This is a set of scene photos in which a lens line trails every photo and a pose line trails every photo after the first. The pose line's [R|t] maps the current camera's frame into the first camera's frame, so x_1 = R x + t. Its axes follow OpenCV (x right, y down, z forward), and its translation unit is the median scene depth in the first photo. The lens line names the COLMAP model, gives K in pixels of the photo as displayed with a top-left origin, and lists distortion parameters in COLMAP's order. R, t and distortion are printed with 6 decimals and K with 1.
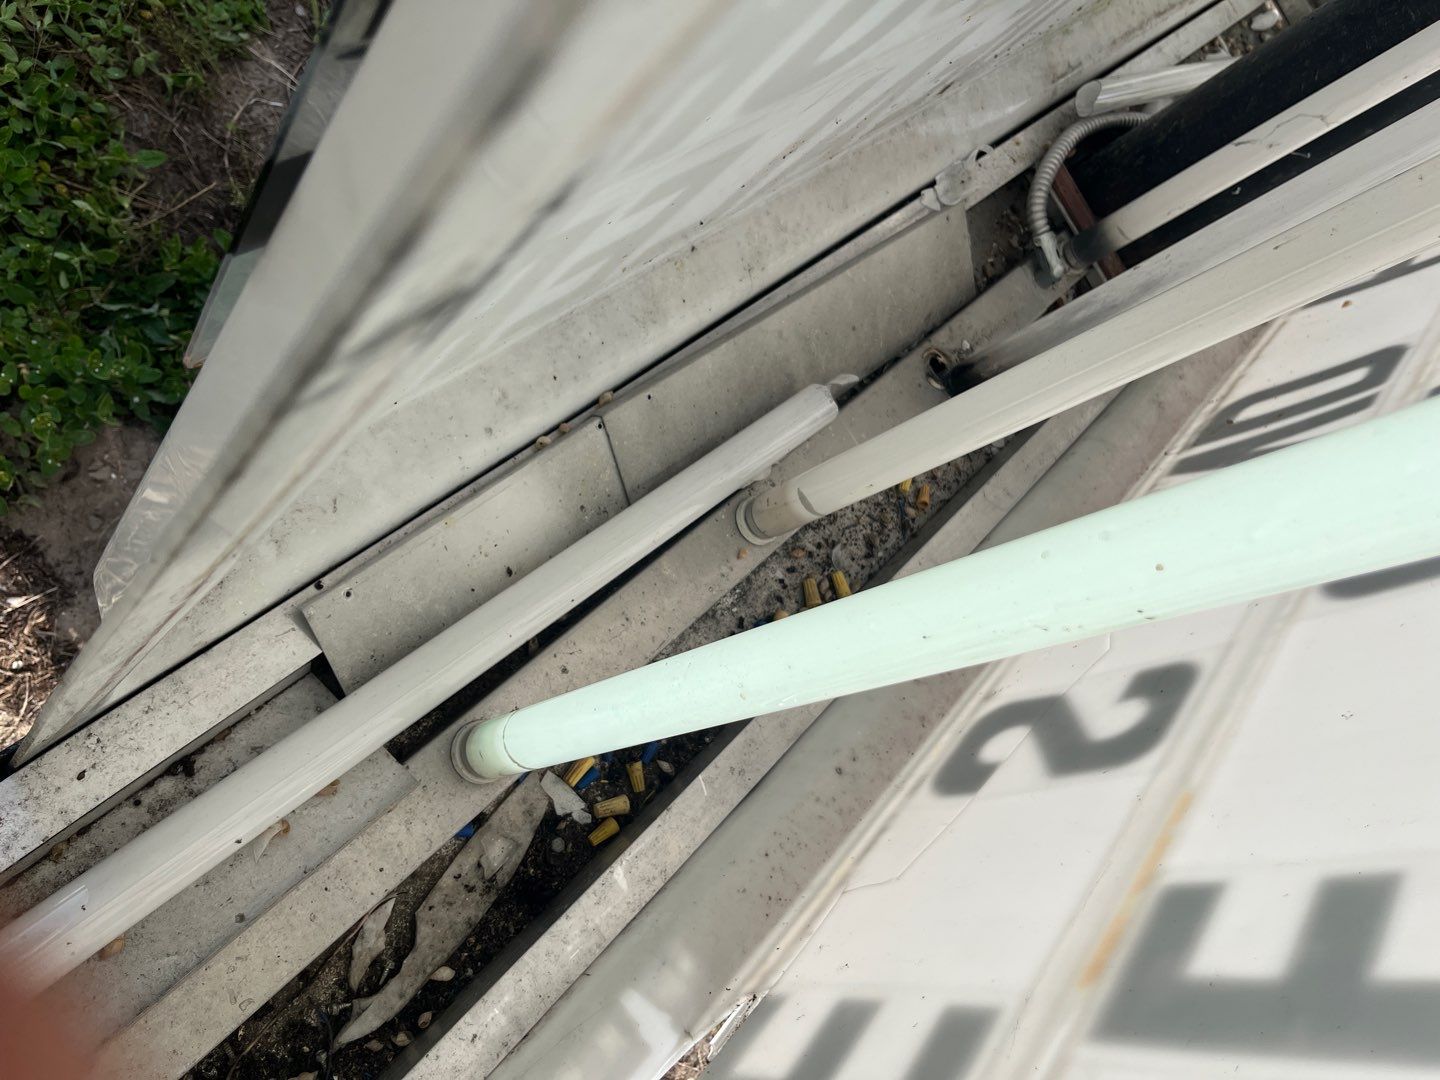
lens RADIAL K [[1138.5, 0, 713.0], [0, 1138.5, 543.6], [0, 0, 1]] dist [0.017366, -0.007464]
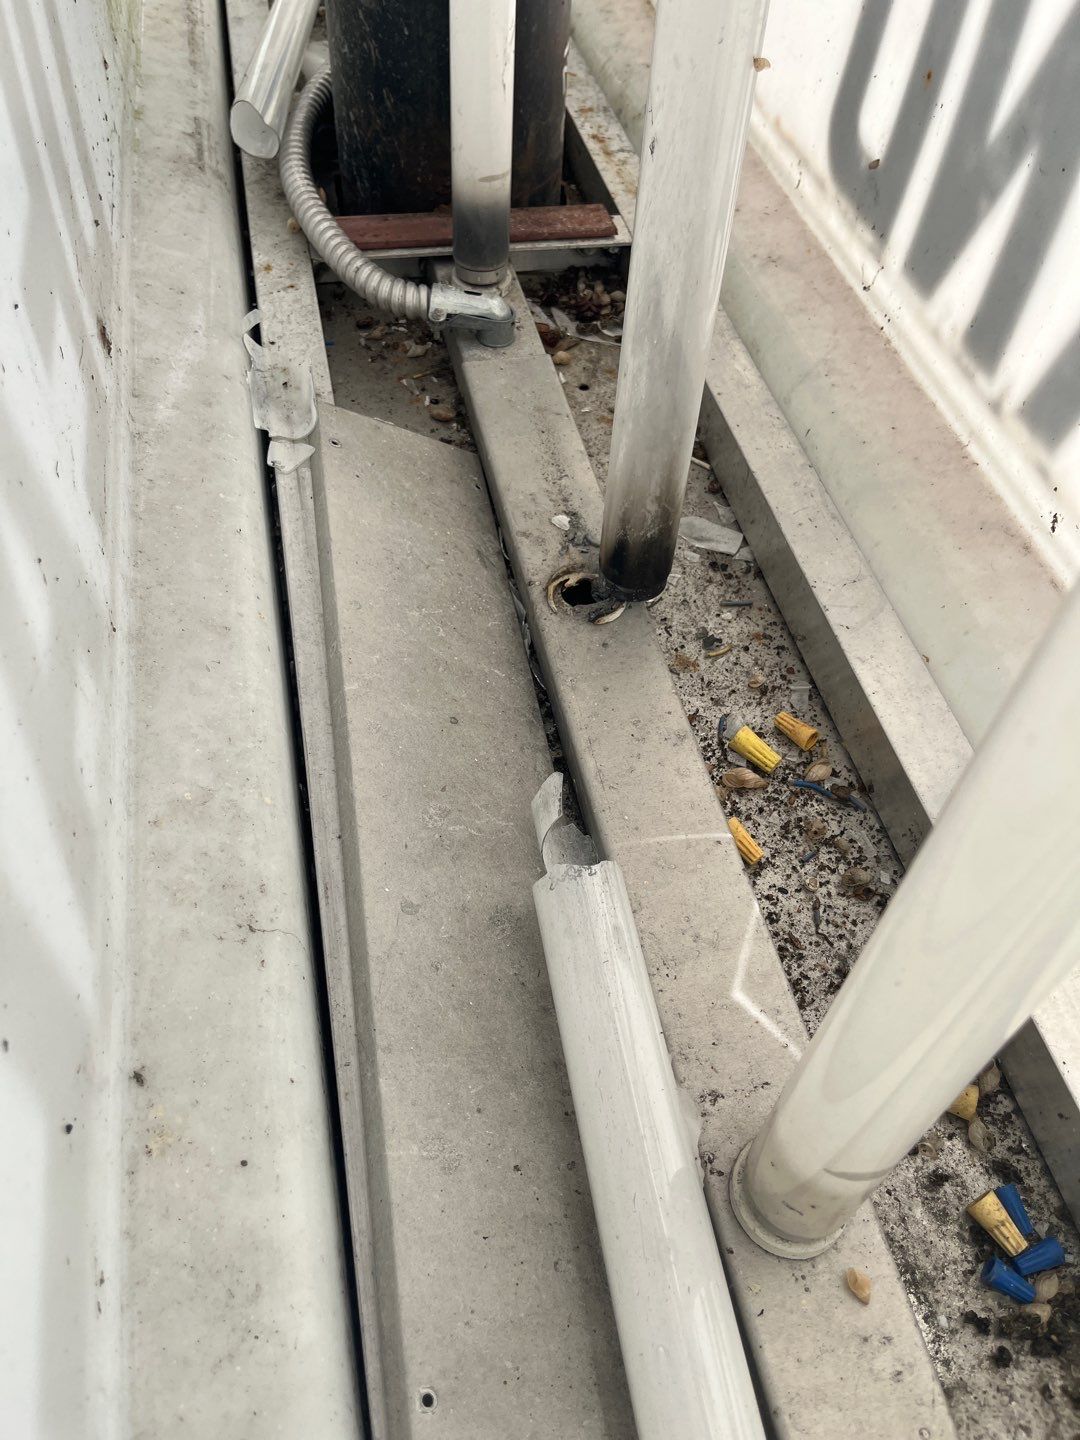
lens RADIAL K [[1138.5, 0, 540.1], [0, 1138.5, 713.2], [0, 0, 1]] dist [0.017366, -0.007464]
pose [[0.446061, -0.894100, 0.040188, 0.107817], [0.893820, 0.447330, 0.031334, -0.150765], [-0.045993, 0.021944, 0.998701, 0.439310]]
